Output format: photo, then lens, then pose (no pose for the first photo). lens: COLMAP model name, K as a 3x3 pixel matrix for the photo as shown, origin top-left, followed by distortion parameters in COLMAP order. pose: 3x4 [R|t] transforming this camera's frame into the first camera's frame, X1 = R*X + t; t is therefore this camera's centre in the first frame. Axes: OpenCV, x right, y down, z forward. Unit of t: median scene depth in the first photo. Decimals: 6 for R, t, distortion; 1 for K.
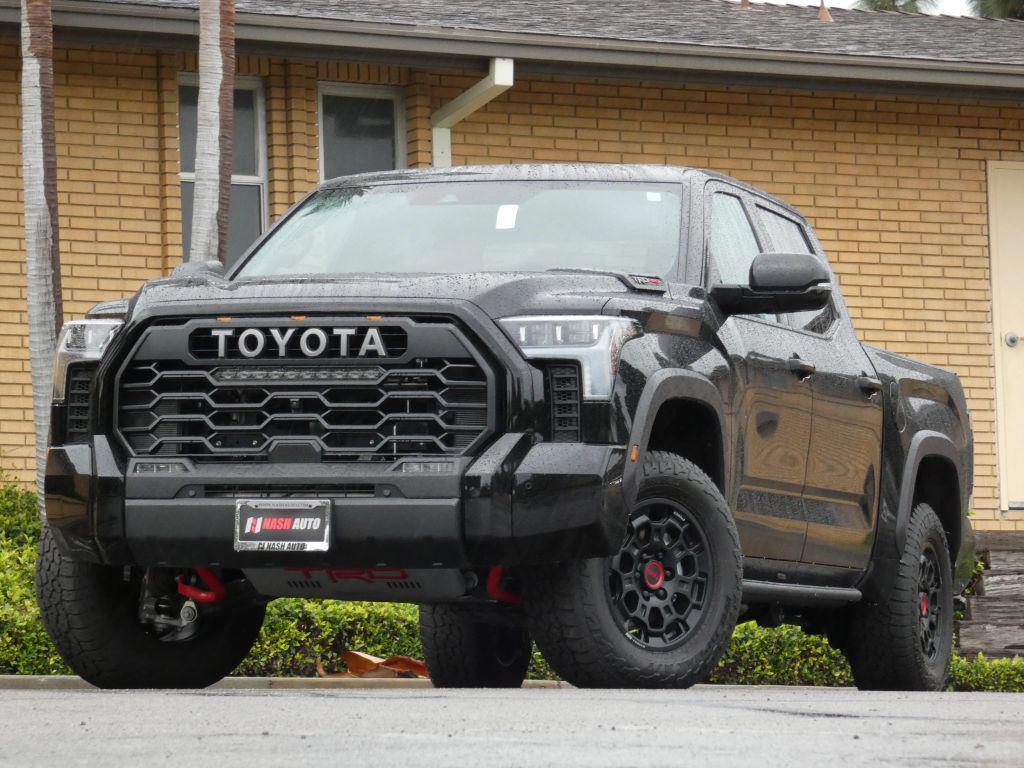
lens RADIAL K [[5046.3, 0, 497.4], [0, 5046.3, 361.5], [0, 0, 1]] dist [0.903230, -7.104776]
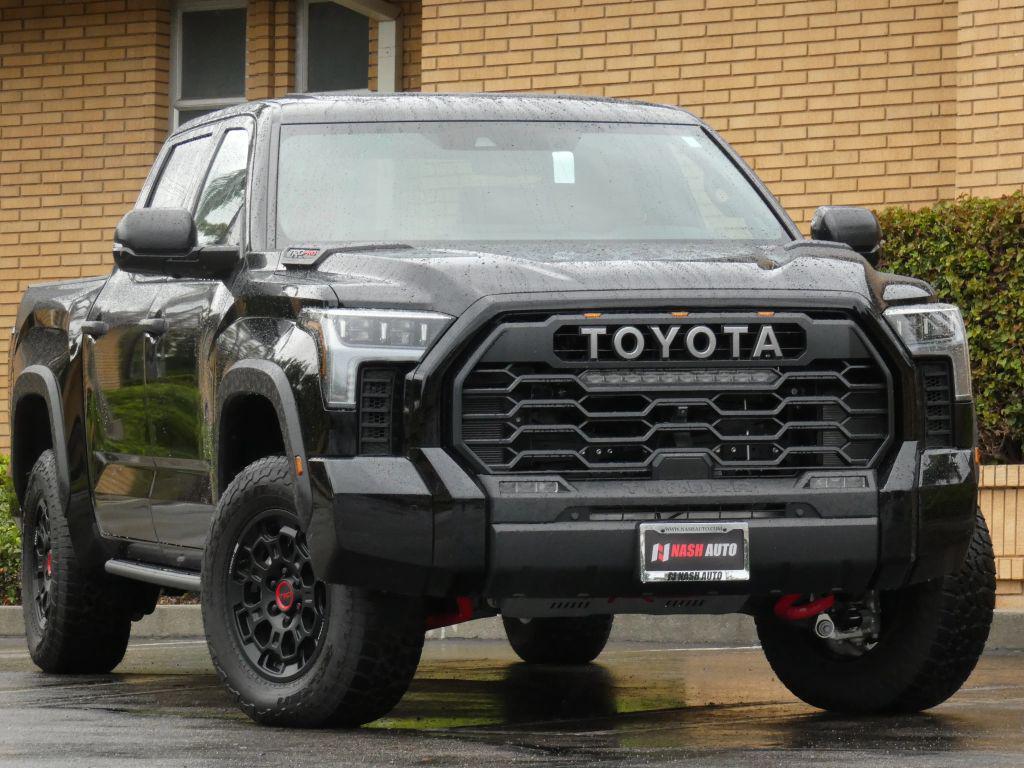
lens RADIAL K [[5317.9, 0, 512.0], [0, 5317.9, 384.0], [0, 0, 1]] dist [0.718282, 12.891234]
pose [[0.846531, -0.021863, 0.531891, -0.548845], [-0.012111, 0.998107, 0.060301, -0.051154], [-0.532202, -0.057489, 0.844663, 0.229324]]
